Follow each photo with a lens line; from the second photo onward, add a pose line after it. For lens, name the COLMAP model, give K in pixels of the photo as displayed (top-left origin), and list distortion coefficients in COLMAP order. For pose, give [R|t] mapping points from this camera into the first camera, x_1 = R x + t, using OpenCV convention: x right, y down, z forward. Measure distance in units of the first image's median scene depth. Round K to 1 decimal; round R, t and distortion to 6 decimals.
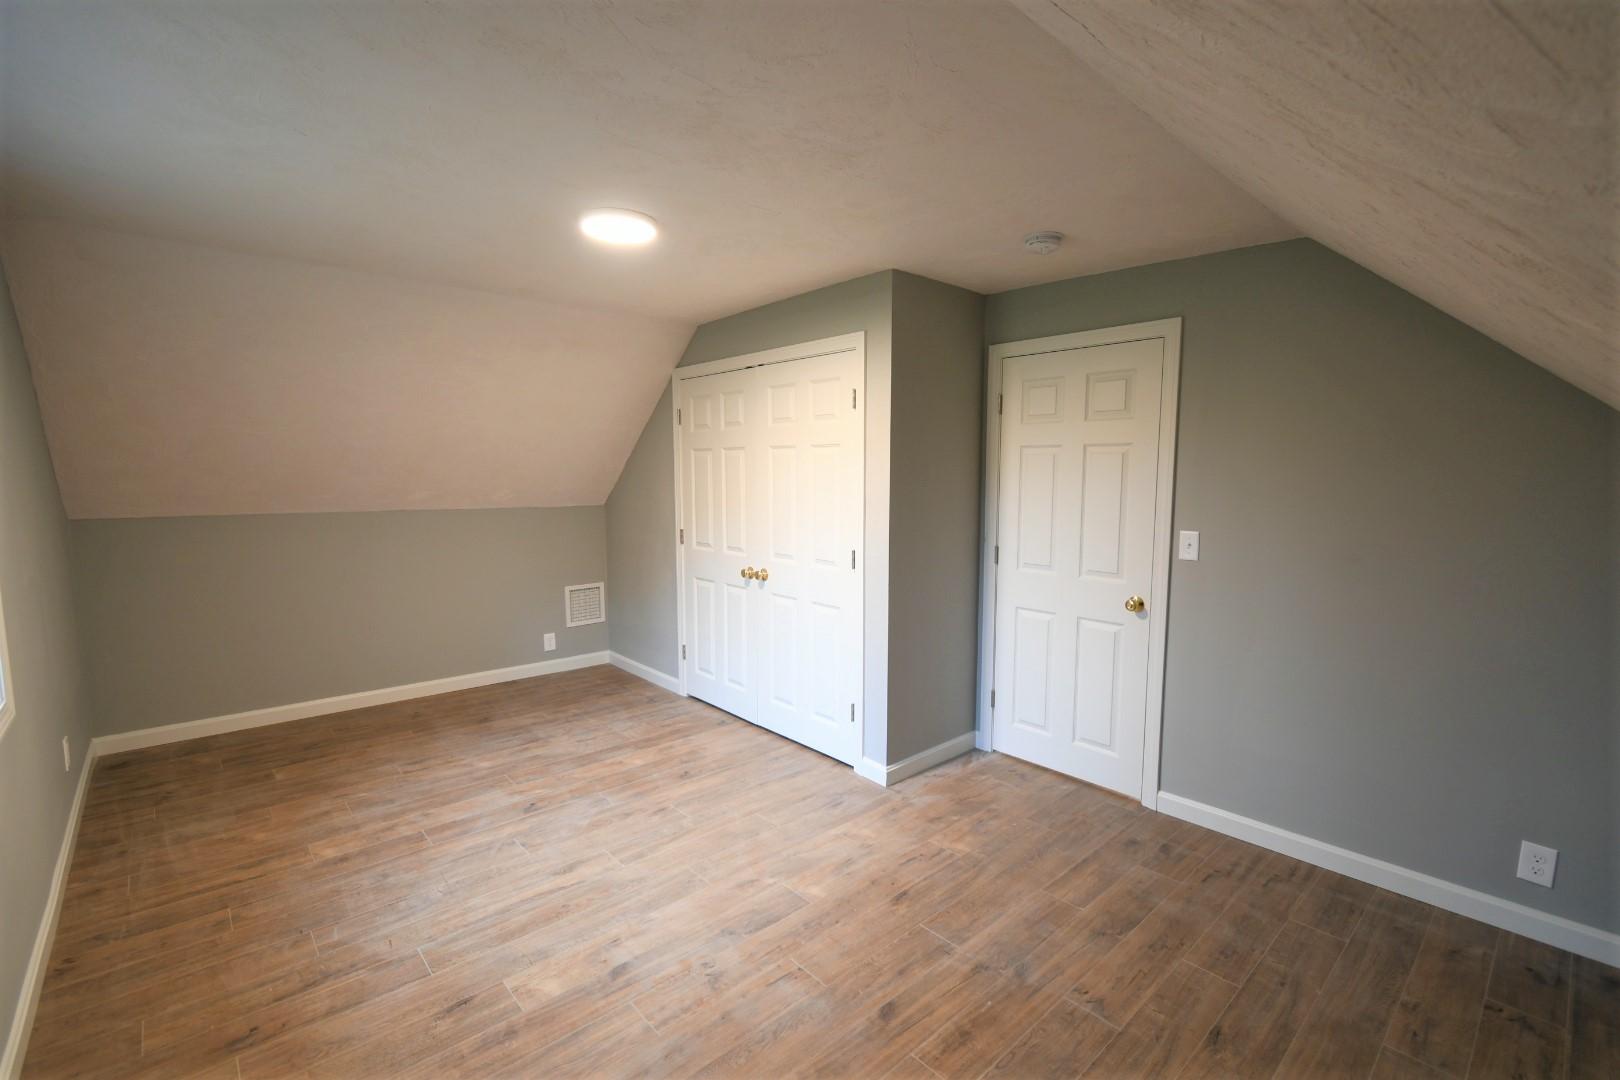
lens RADIAL K [[711.2, 0, 814.5], [0, 711.2, 543.0], [0, 0, 1]] dist [0.006054, -0.002513]
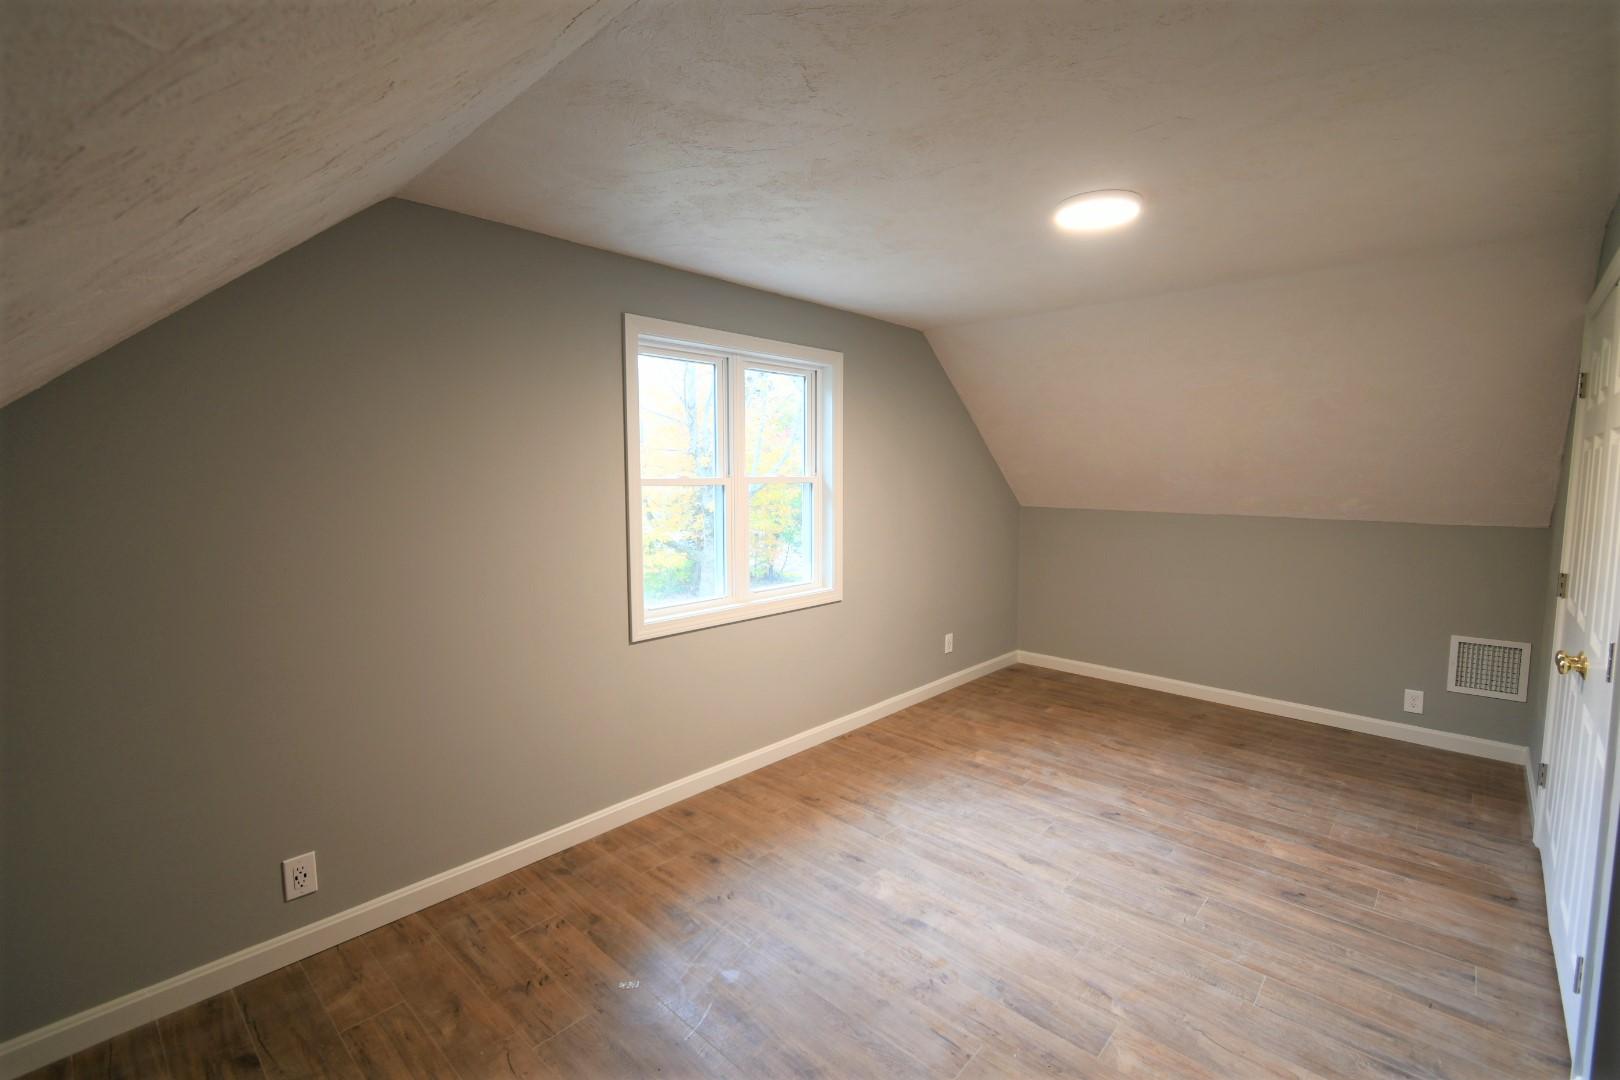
lens RADIAL K [[711.2, 0, 814.5], [0, 711.2, 543.0], [0, 0, 1]] dist [0.006054, -0.002513]
pose [[0.092504, 0.096295, -0.991045, 0.480540], [-0.103731, 0.990829, 0.086592, -0.043722], [0.990294, 0.094792, 0.101645, 0.428200]]
